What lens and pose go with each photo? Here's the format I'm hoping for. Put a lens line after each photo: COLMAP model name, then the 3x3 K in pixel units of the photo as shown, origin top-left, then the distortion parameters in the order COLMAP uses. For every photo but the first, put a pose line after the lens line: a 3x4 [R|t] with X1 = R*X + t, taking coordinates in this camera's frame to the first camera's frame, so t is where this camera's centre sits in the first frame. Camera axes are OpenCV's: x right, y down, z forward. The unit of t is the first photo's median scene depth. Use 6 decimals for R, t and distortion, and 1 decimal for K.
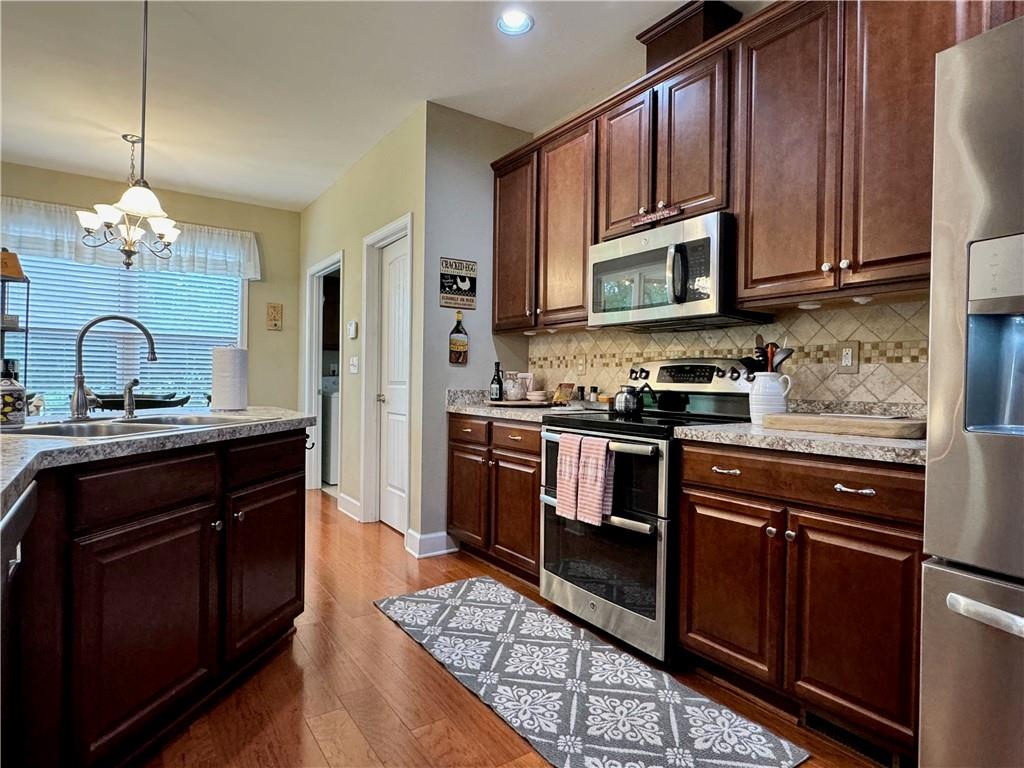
lens RADIAL K [[571.3, 0, 509.2], [0, 571.3, 385.2], [0, 0, 1]] dist [-0.003644, -0.000410]
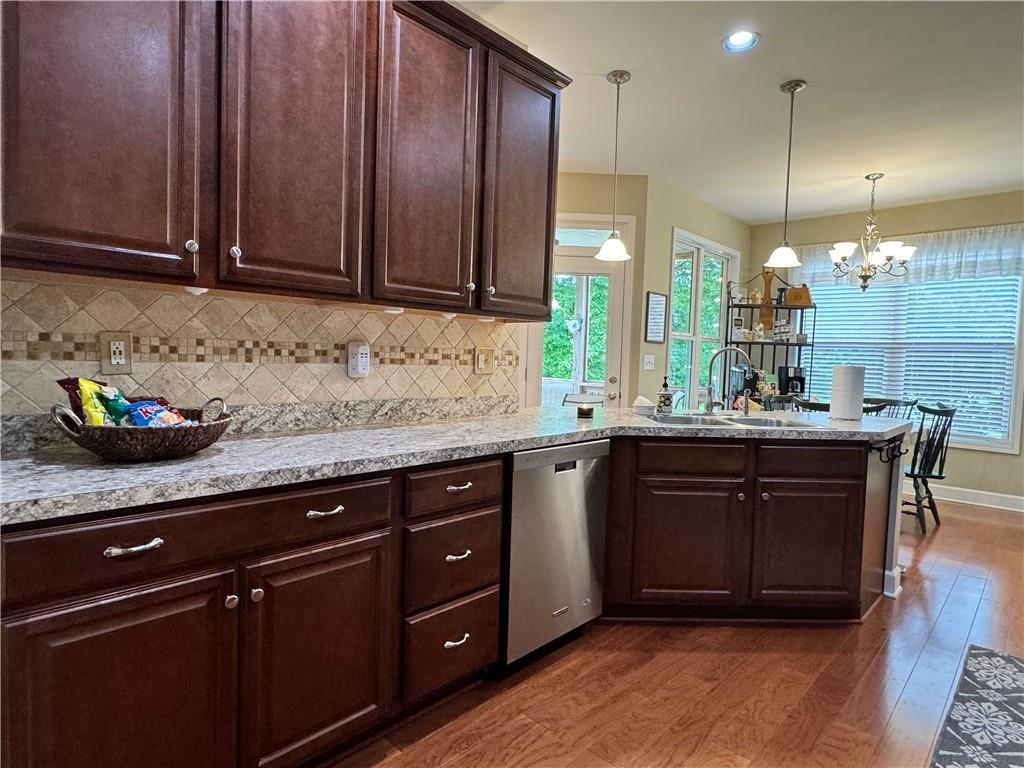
lens RADIAL K [[573.8, 0, 507.3], [0, 573.8, 385.5], [0, 0, 1]] dist [-0.003880, 0.001919]
pose [[0.202587, 0.040499, -0.978426, 0.504406], [-0.034970, 0.998806, 0.034102, -0.039556], [0.978640, 0.027307, 0.203761, 0.085137]]
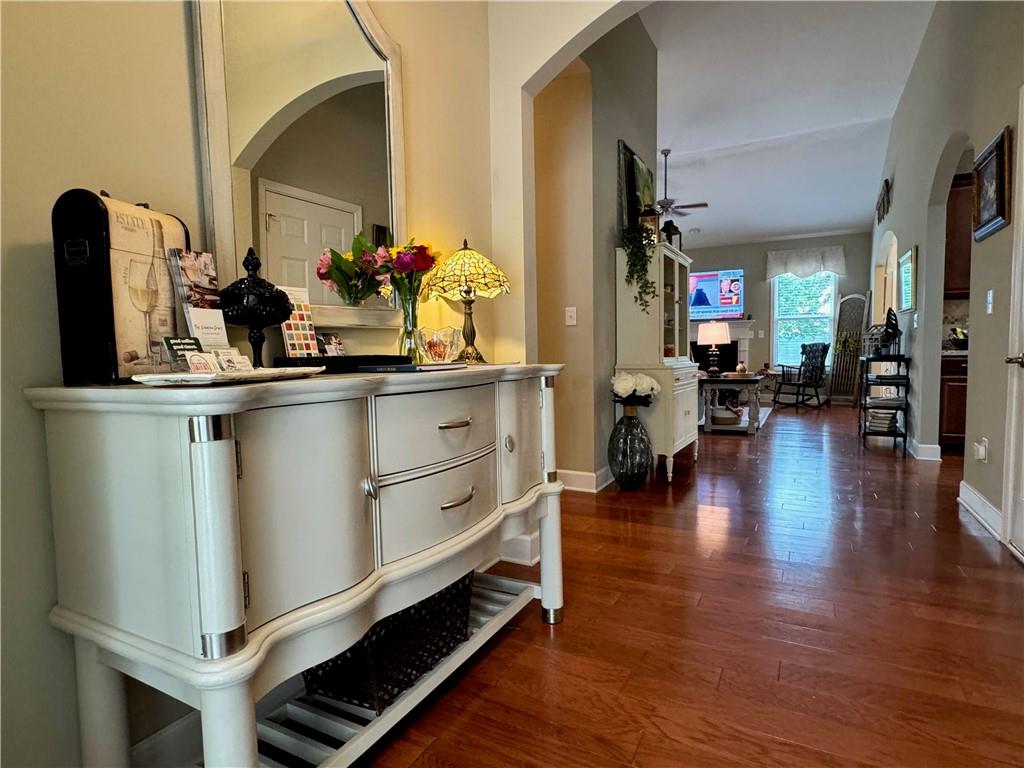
lens RADIAL K [[554.3, 0, 509.1], [0, 554.3, 383.7], [0, 0, 1]] dist [-0.002618, 0.000697]
pose [[-0.890522, 0.028660, -0.454037, 2.111811], [0.001699, 0.998216, 0.059678, 0.060435], [0.454938, 0.052374, -0.888982, 0.793532]]
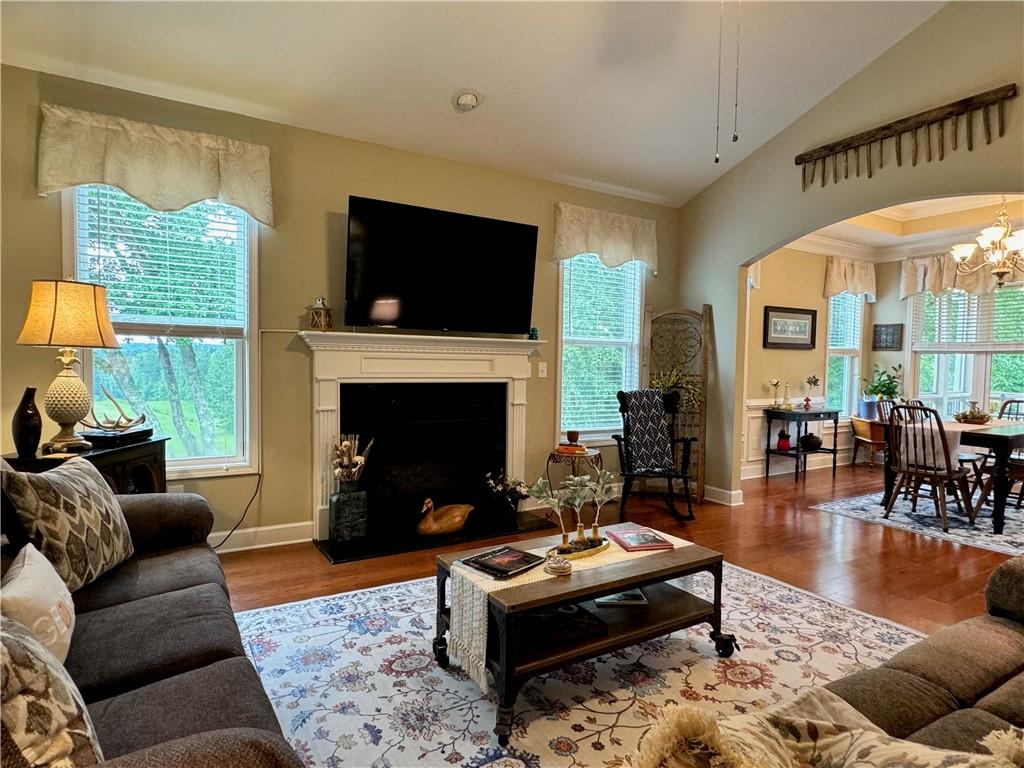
lens RADIAL K [[578.5, 0, 508.7], [0, 578.5, 386.7], [0, 0, 1]] dist [-0.004238, 0.001587]
pose [[-0.059152, 0.024732, -0.997943, 0.829265], [-0.022848, 0.999398, 0.026122, -0.035396], [0.997987, 0.024347, -0.058551, -1.681748]]
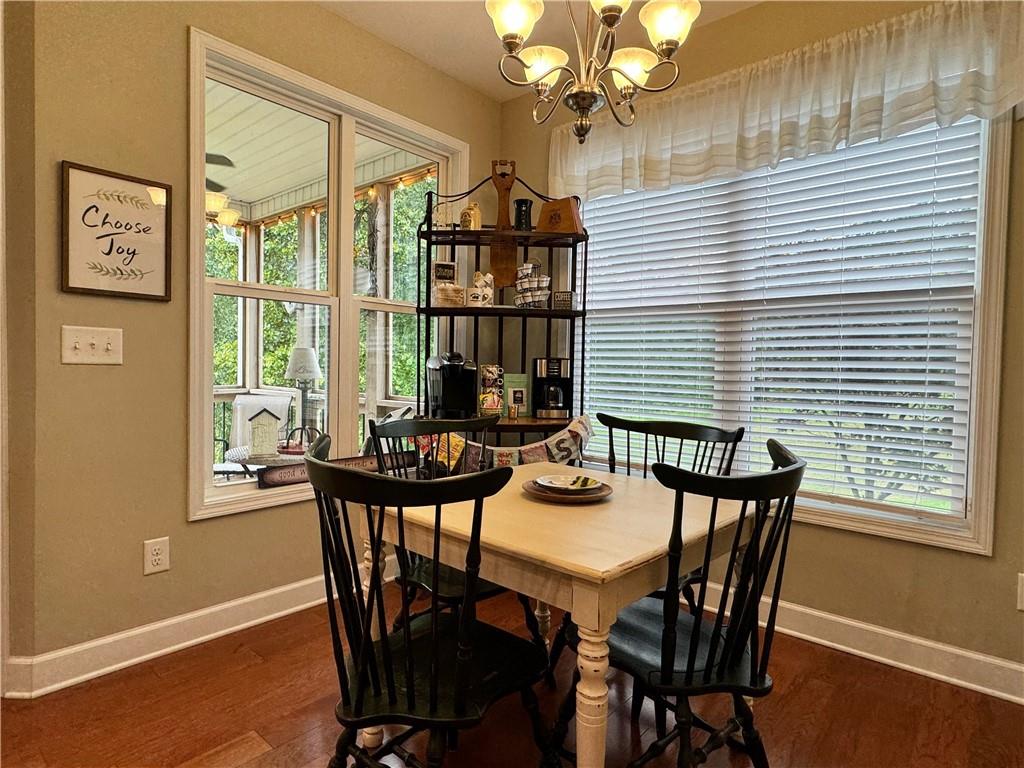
lens RADIAL K [[570.1, 0, 506.8], [0, 570.1, 385.6], [0, 0, 1]] dist [-0.007857, 0.000055]
pose [[0.245019, 0.021314, -0.969284, -0.396123], [-0.020640, 0.999646, 0.016764, -0.037656], [0.969299, 0.015899, 0.245372, 1.273465]]
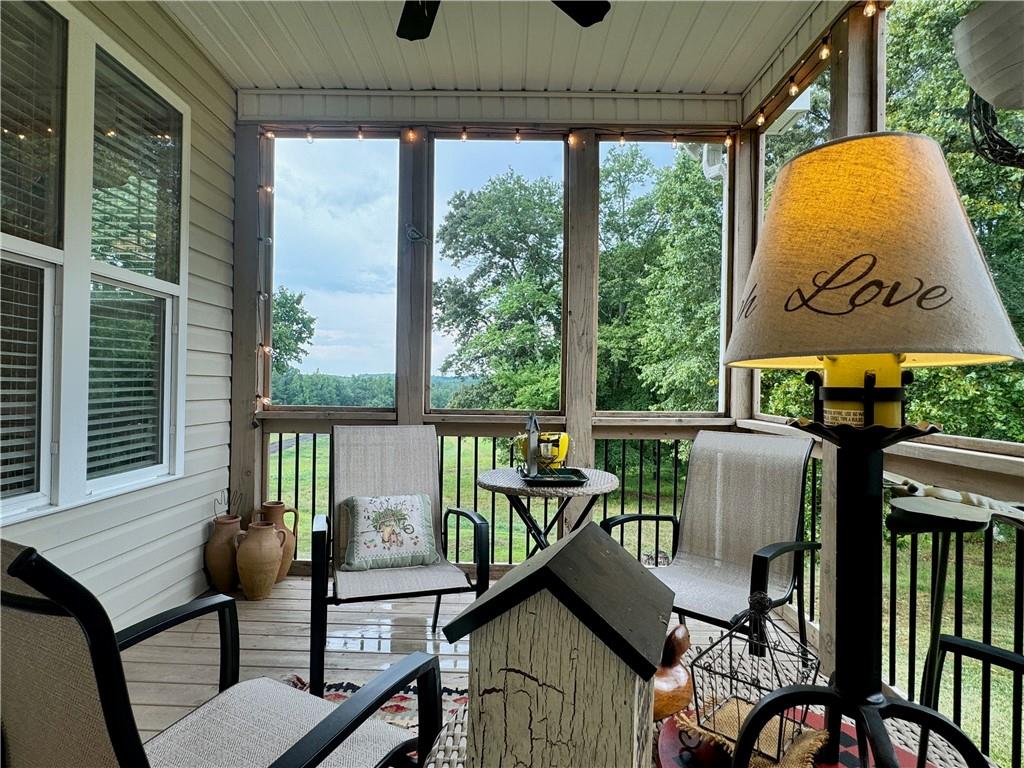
lens RADIAL K [[573.4, 0, 512.0], [0, 573.4, 384.0], [0, 0, 1]] dist [-0.002325, 0.000421]
pose [[-0.576108, -0.030062, -0.816821, -1.457658], [-0.032616, 0.999373, -0.013777, -0.011574], [0.816723, 0.018705, -0.576727, 1.169003]]
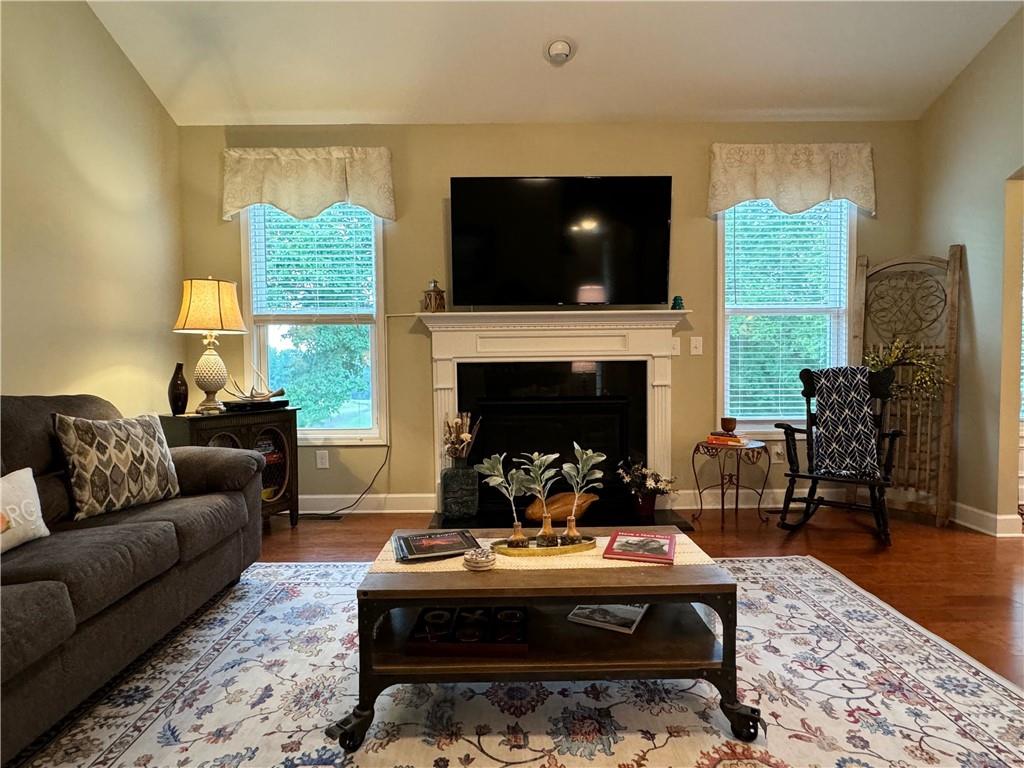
lens RADIAL K [[554.3, 0, 509.1], [0, 554.3, 383.7], [0, 0, 1]] dist [-0.002618, 0.000697]
pose [[-0.559473, 0.020614, -0.828592, 0.515394], [-0.002714, 0.999640, 0.026702, 0.020470], [0.828844, 0.017188, -0.559216, -1.266692]]
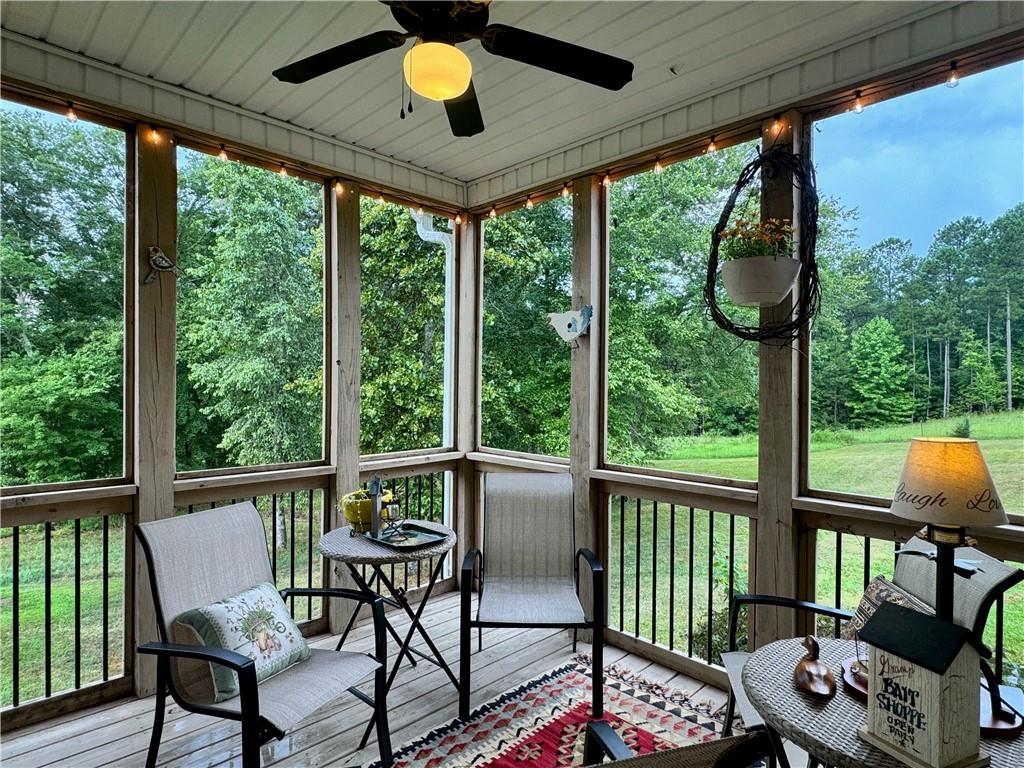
lens RADIAL K [[571.3, 0, 509.2], [0, 571.3, 385.2], [0, 0, 1]] dist [-0.003644, -0.000410]
pose [[0.169425, -0.014460, -0.985437, -1.260430], [-0.013359, 0.999767, -0.016967, -0.119591], [0.985453, 0.016039, 0.169192, 0.714723]]
